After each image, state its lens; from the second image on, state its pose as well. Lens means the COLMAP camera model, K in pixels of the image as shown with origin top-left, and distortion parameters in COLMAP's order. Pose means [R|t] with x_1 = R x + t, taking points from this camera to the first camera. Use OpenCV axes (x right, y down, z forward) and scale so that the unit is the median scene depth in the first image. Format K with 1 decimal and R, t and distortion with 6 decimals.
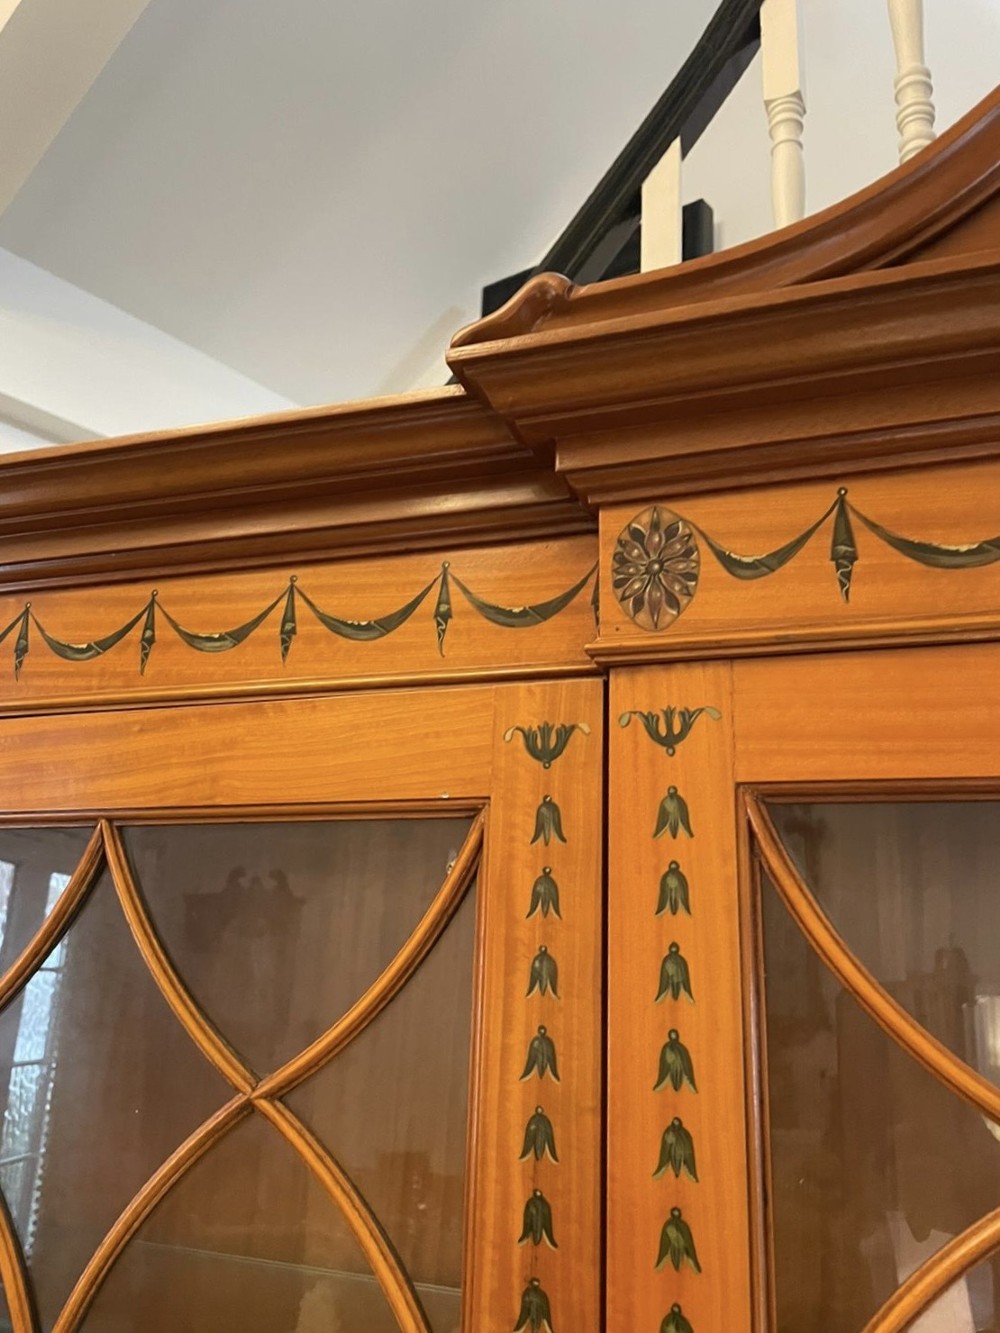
lens RADIAL K [[1089.8, 0, 500.0], [0, 1089.8, 666.5], [0, 0, 1]] dist [0.054843, -0.011320]
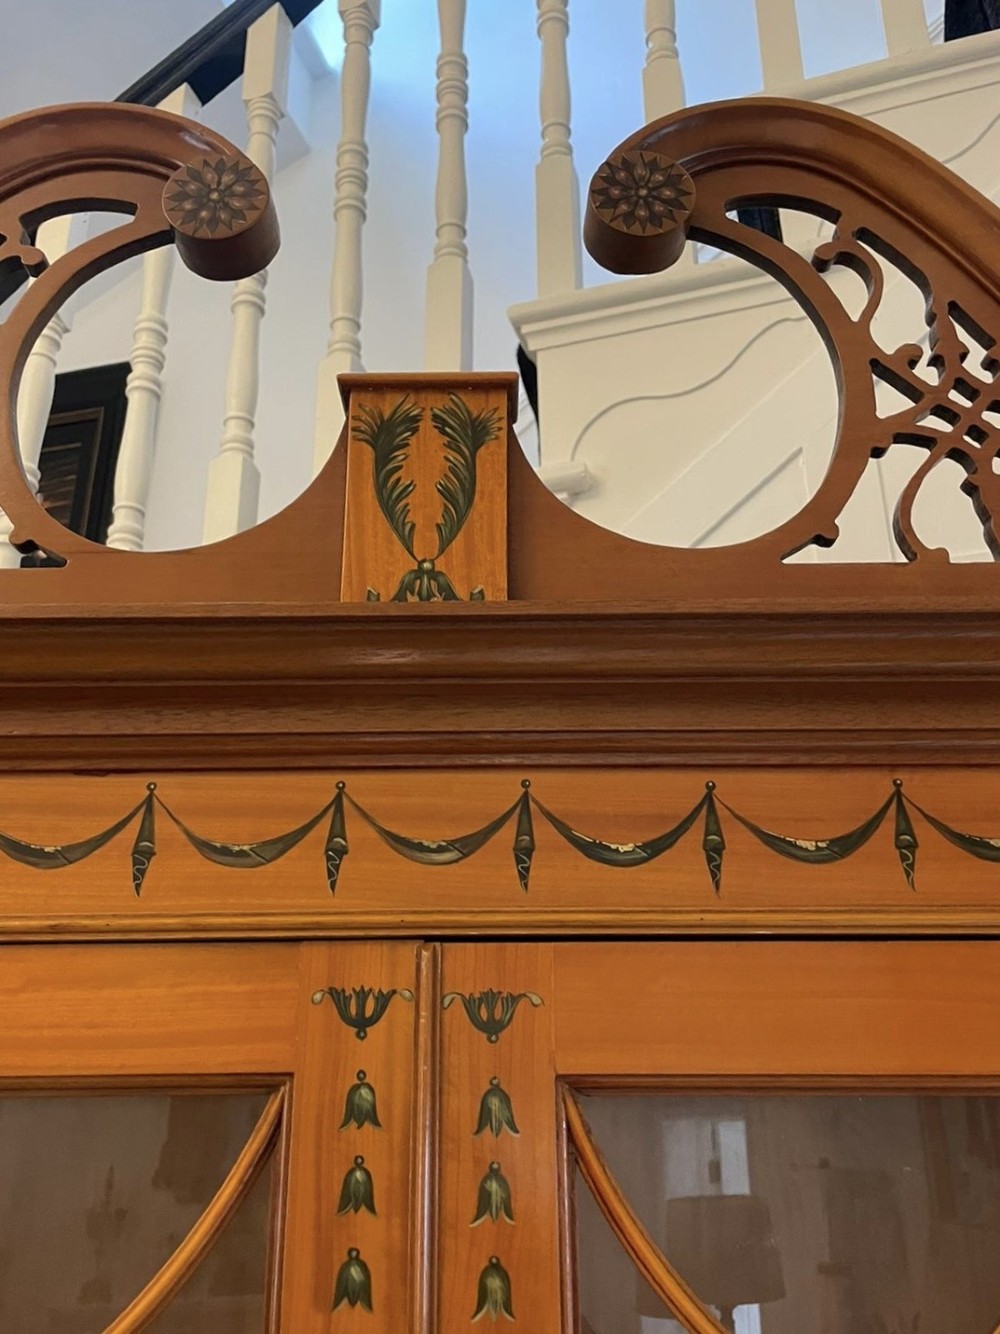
lens RADIAL K [[1172.3, 0, 500.0], [0, 1172.3, 667.0], [0, 0, 1]] dist [0.052026, -0.006325]
pose [[0.938971, 0.092951, 0.331201, 0.921059], [-0.053894, 0.990662, -0.125238, -0.190780], [-0.339749, 0.099745, 0.935212, -0.444188]]
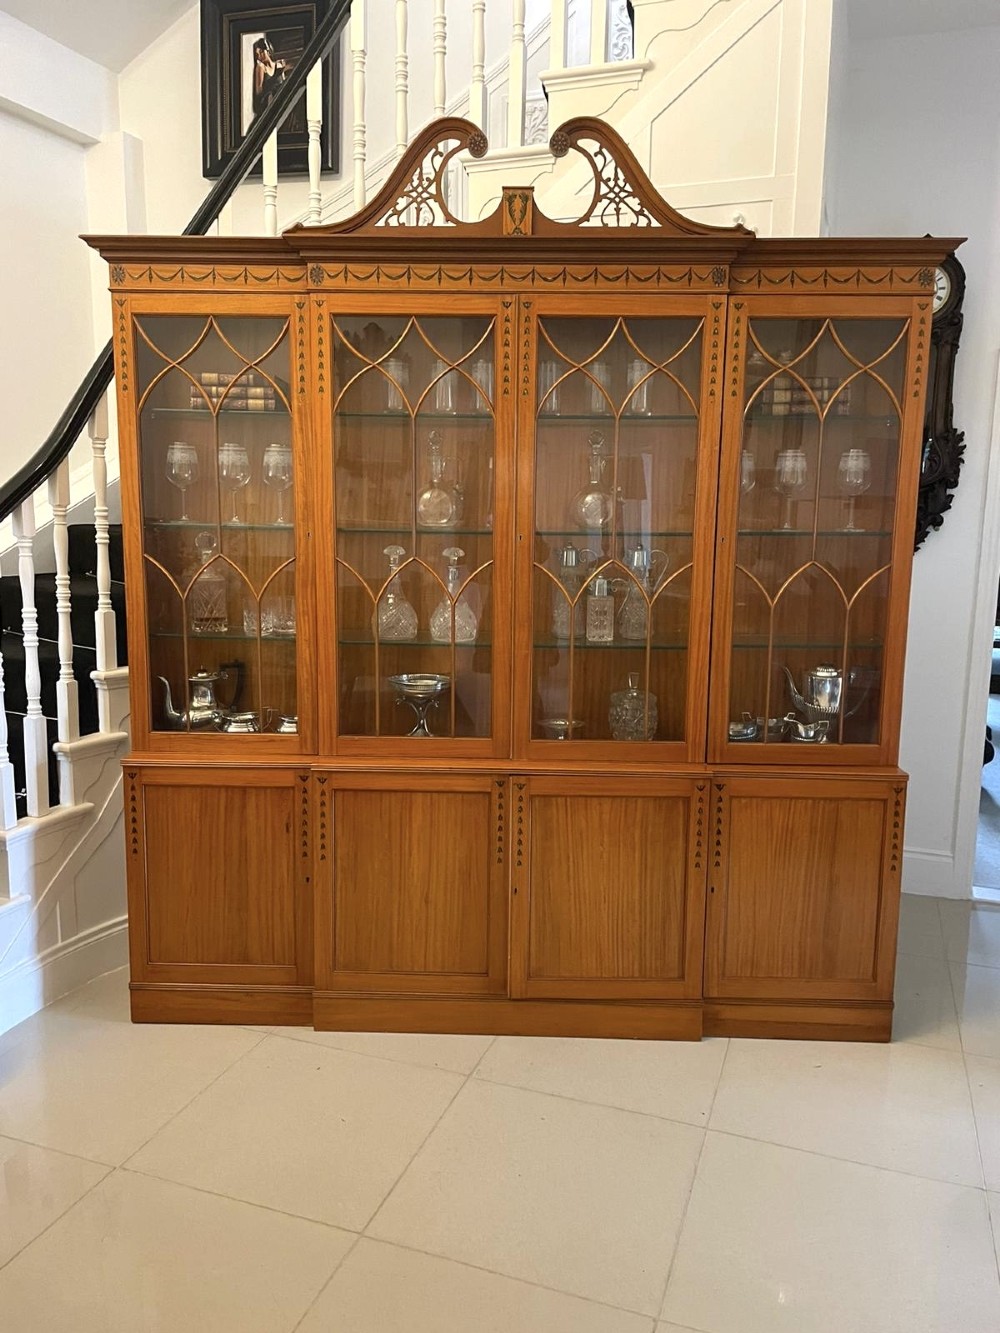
lens RADIAL K [[1000.8, 0, 496.9], [0, 1000.8, 663.6], [0, 0, 1]] dist [0.079182, -0.105232]
pose [[0.949928, -0.068626, 0.304841, -0.808355], [-0.064825, 0.911078, 0.407106, -0.497712], [-0.305672, -0.406483, 0.861009, -5.274944]]
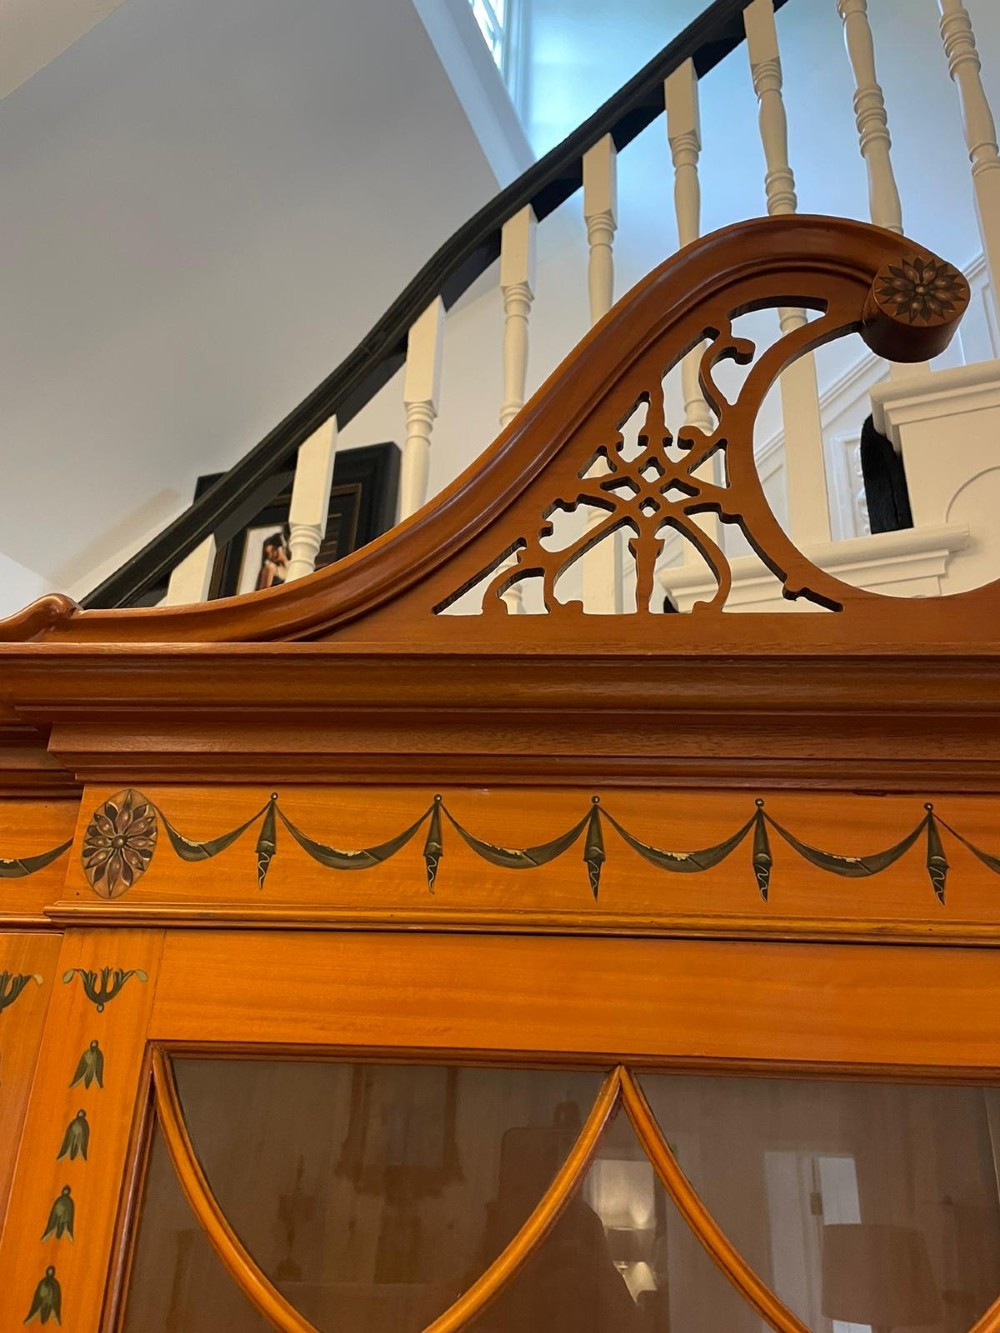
lens RADIAL K [[1000.8, 0, 496.9], [0, 1000.8, 663.6], [0, 0, 1]] dist [0.079182, -0.105232]
pose [[0.961289, 0.113170, 0.251228, 0.247005], [-0.075301, 0.984952, -0.155559, -0.147159], [-0.265052, 0.130619, 0.955346, -0.198922]]
